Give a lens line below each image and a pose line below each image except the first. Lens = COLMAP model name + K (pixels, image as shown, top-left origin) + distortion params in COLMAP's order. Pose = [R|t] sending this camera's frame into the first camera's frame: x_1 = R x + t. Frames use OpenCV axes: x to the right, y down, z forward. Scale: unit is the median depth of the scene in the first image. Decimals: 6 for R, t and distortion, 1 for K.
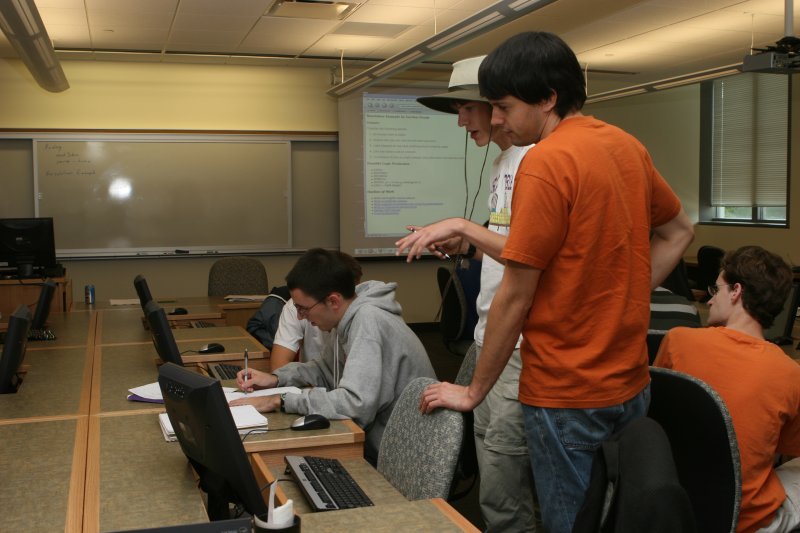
lens RADIAL K [[915.2, 0, 400.0], [0, 915.2, 266.5], [0, 0, 1]] dist [-0.122226, 0.018552]
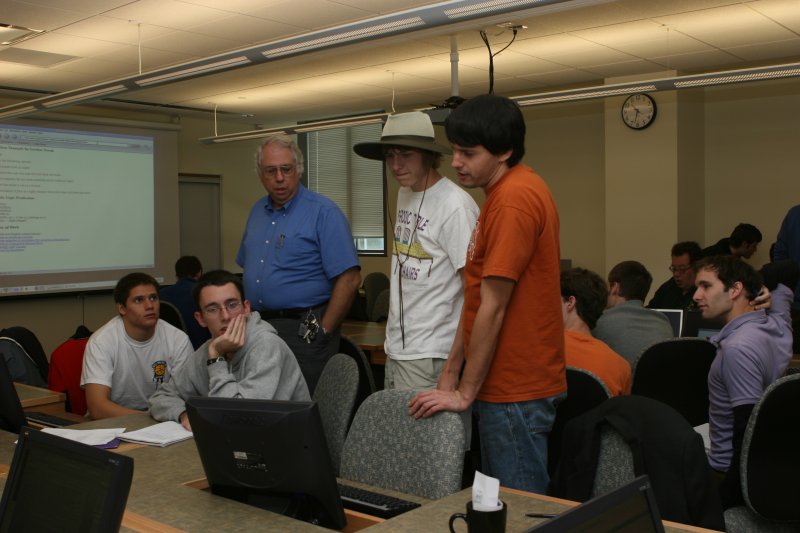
lens RADIAL K [[896.7, 0, 400.0], [0, 896.7, 266.5], [0, 0, 1]] dist [-0.080241, 0.010516]
pose [[0.860894, -0.023921, 0.508222, -0.137159], [0.043182, 0.998725, -0.026140, 0.000061], [-0.506949, 0.044450, 0.860829, 0.010743]]
